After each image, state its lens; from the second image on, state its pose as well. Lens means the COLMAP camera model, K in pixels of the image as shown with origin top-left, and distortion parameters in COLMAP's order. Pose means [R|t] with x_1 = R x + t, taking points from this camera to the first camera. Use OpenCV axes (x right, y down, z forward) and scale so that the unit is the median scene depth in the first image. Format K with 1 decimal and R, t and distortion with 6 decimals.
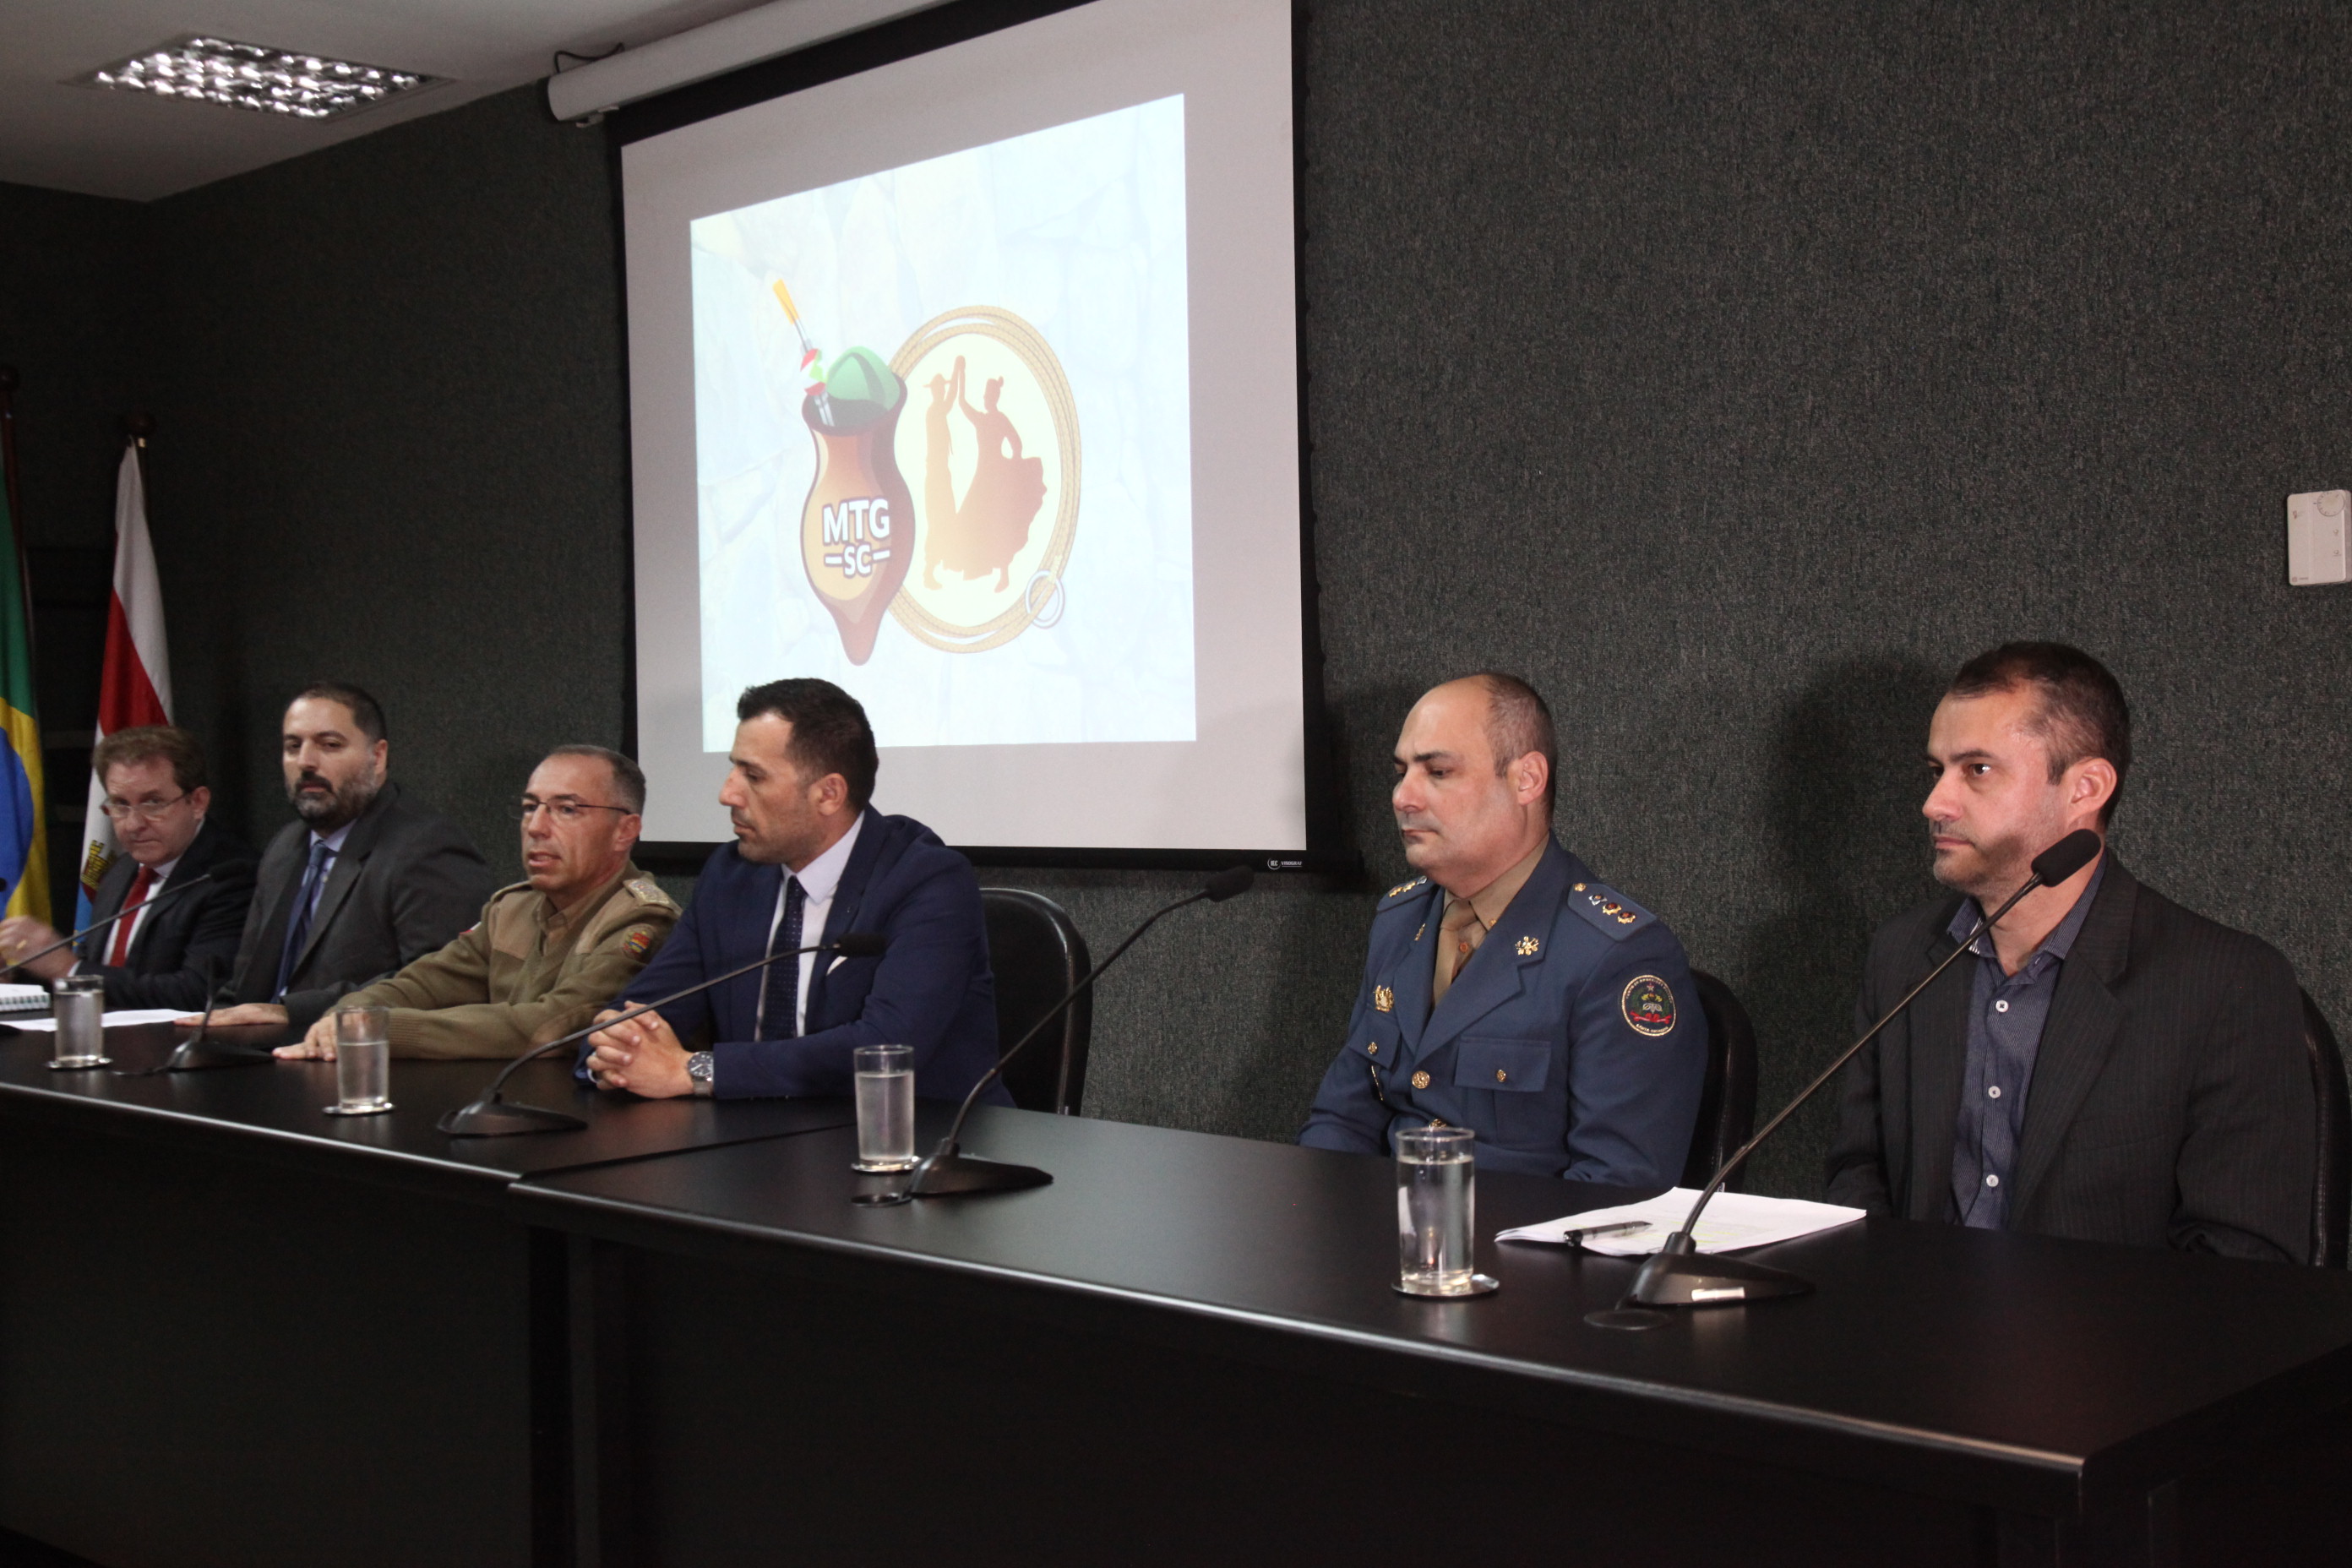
lens RADIAL K [[2759.5, 0, 1177.7], [0, 2759.5, 809.9], [0, 0, 1]] dist [0.019144, 0.230628]
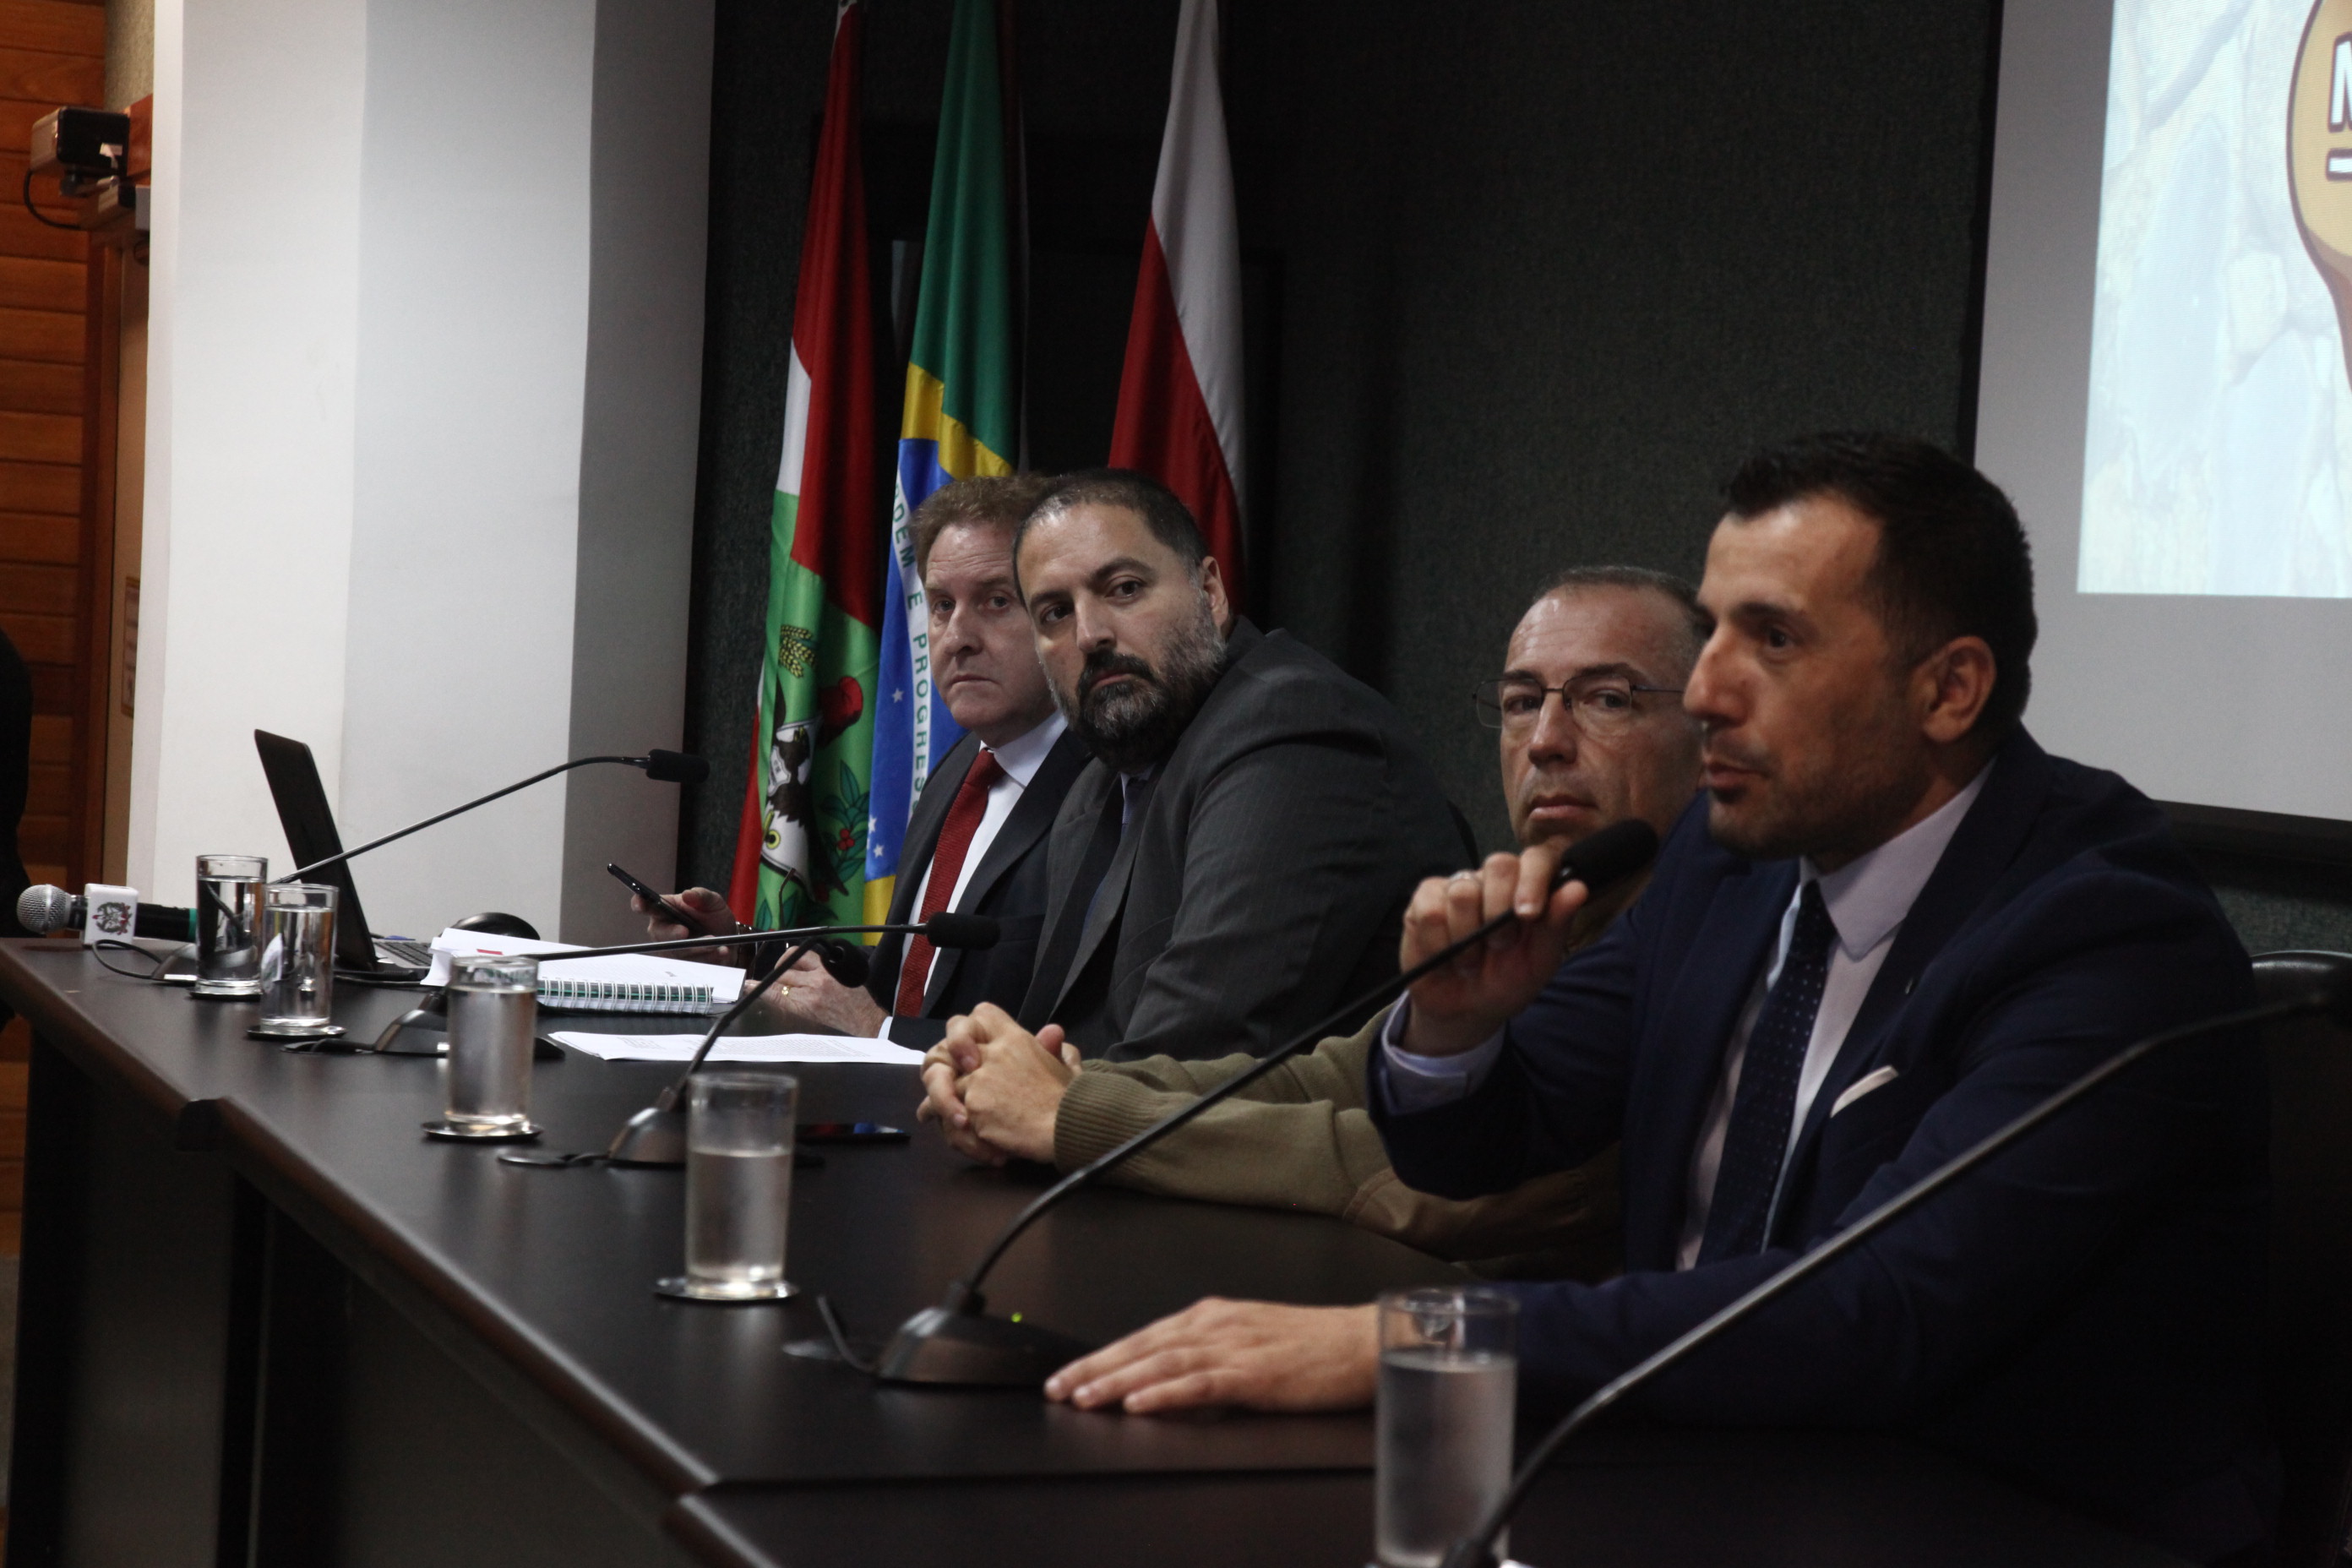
lens RADIAL K [[5437.5, 0, 1176.0], [0, 5437.5, 784.0], [0, 0, 1]] dist [0.504605, -0.255292]
pose [[0.879840, 0.074638, -0.469373, 0.142691], [-0.068216, 0.997198, 0.030699, -0.008219], [0.470350, 0.005009, 0.882466, 0.147105]]
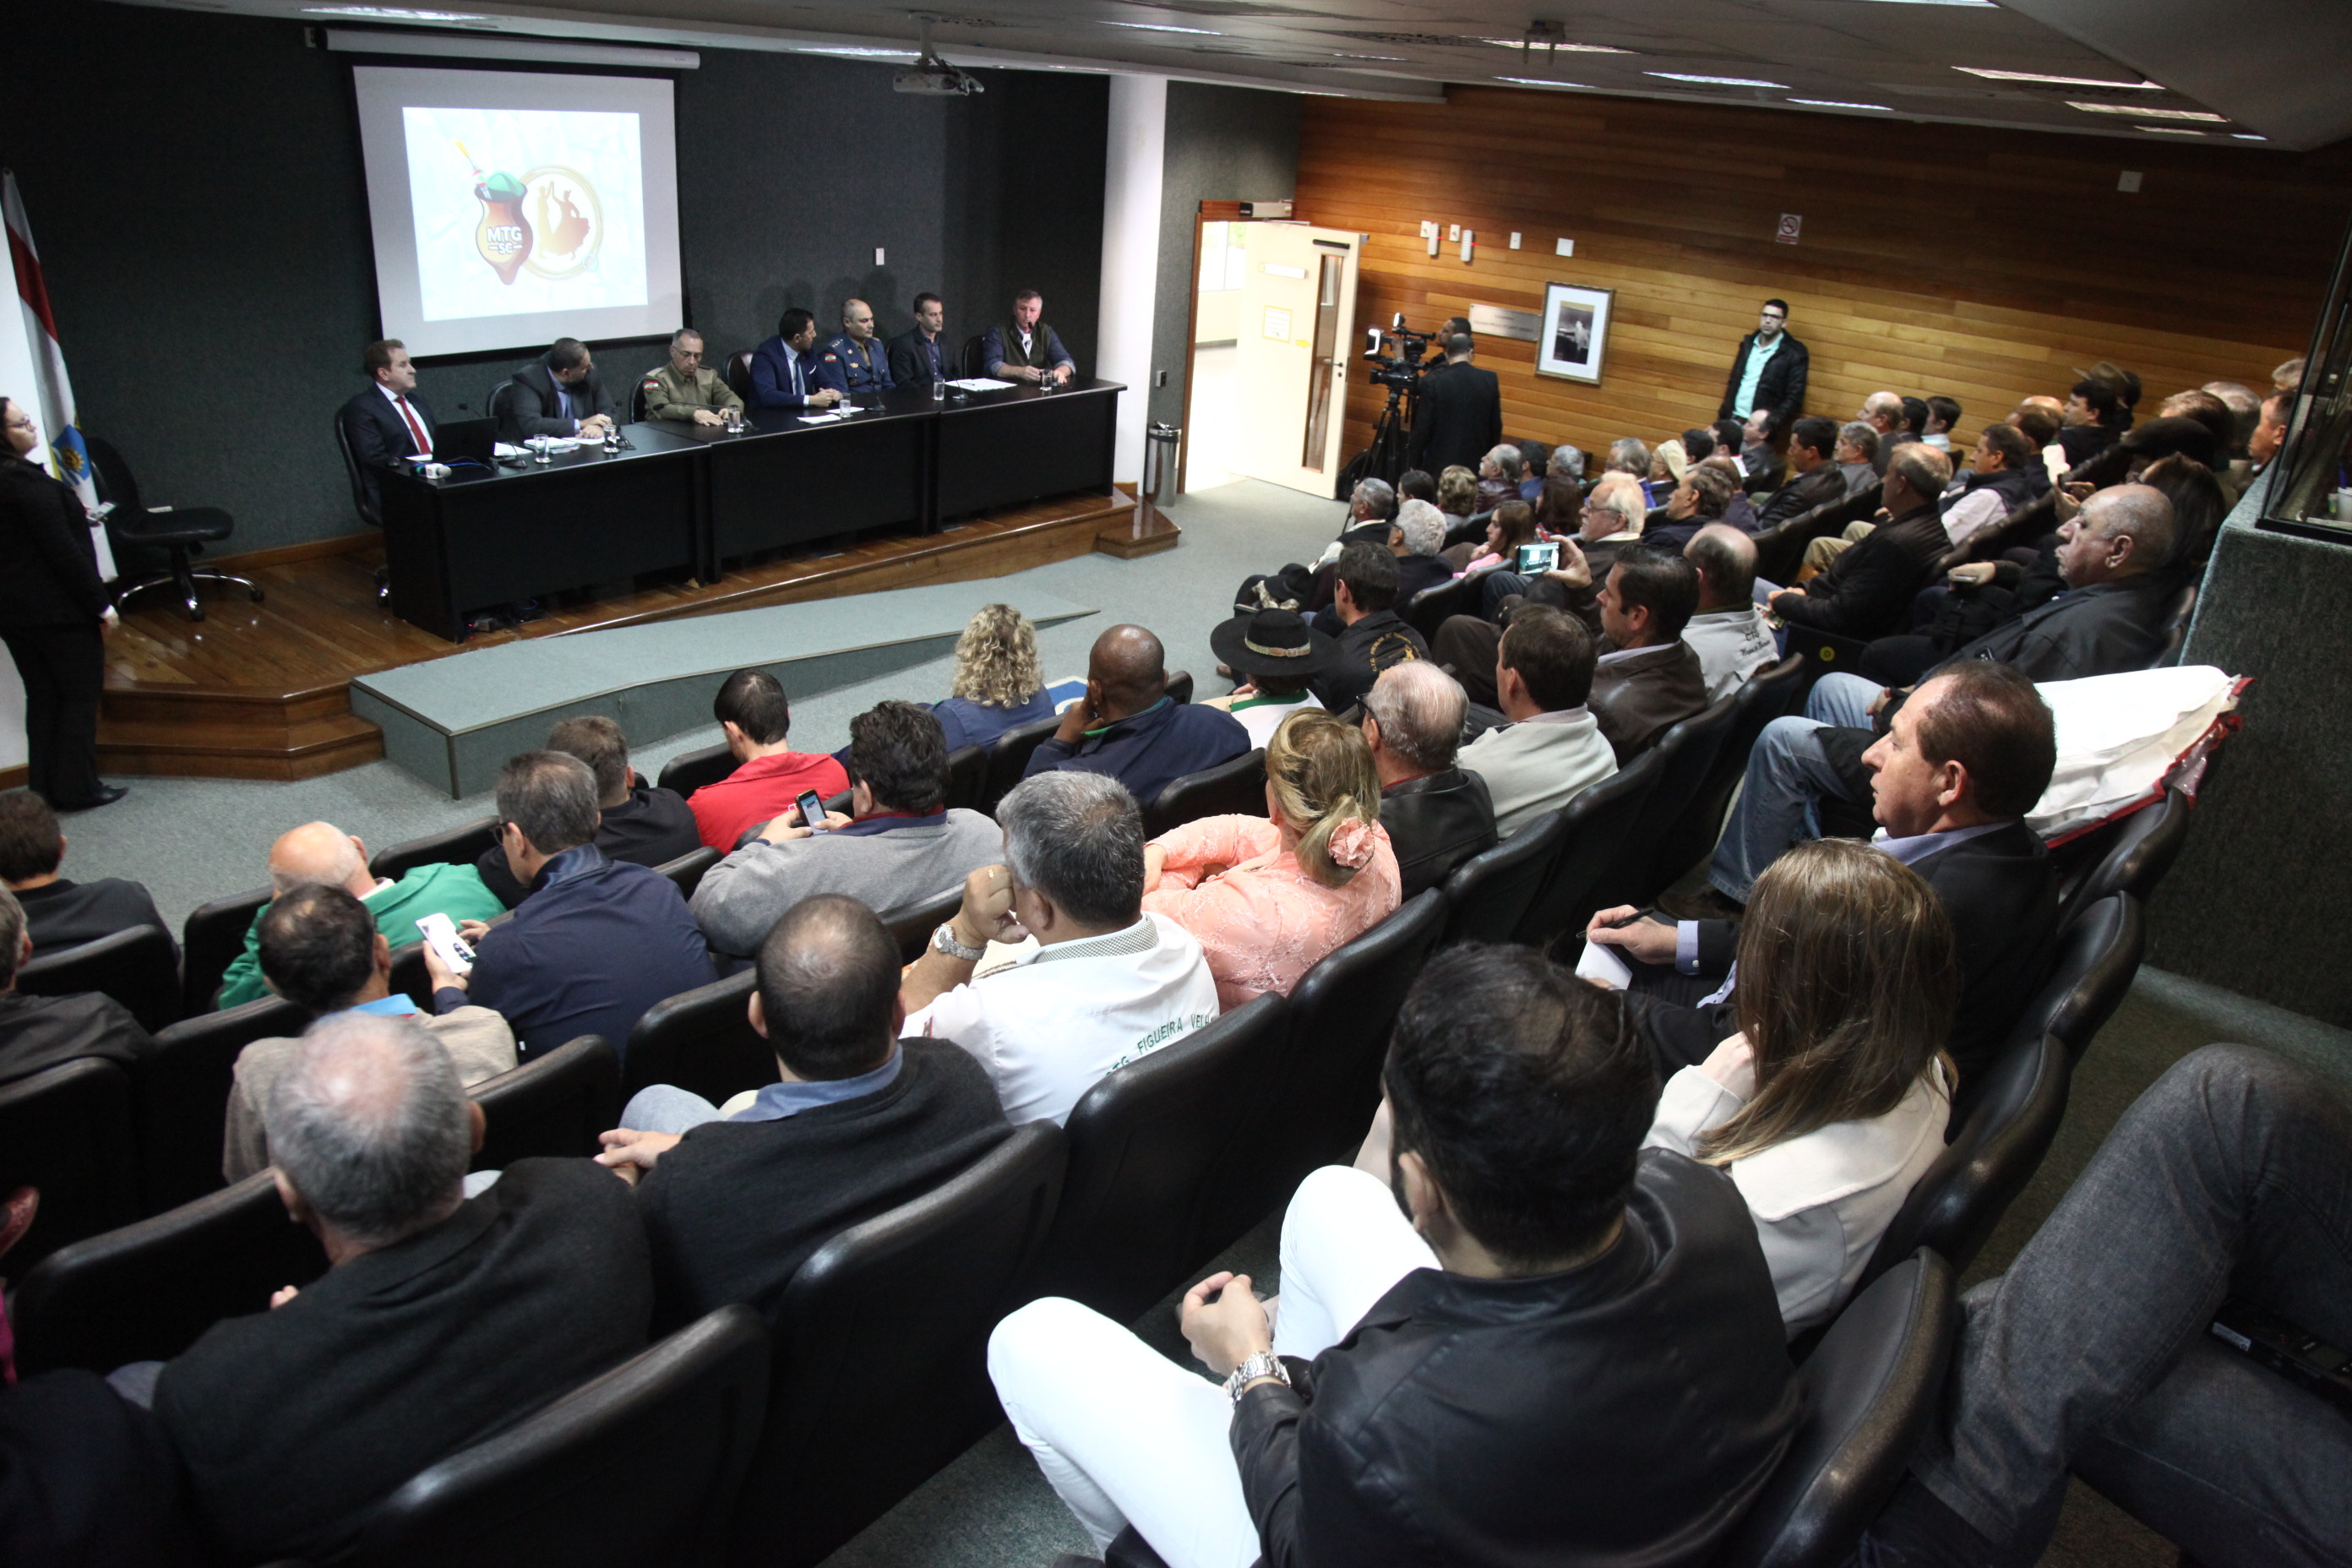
lens RADIAL K [[1670.0, 0, 1223.9], [0, 1670.0, 795.9], [0, 0, 1]] dist [-0.120566, 0.072535]
pose [[-0.133666, -0.382791, 0.914114, -2.097262], [-0.055469, 0.923835, 0.378750, -0.258058], [-0.989473, -0.000079, -0.144718, 0.530948]]
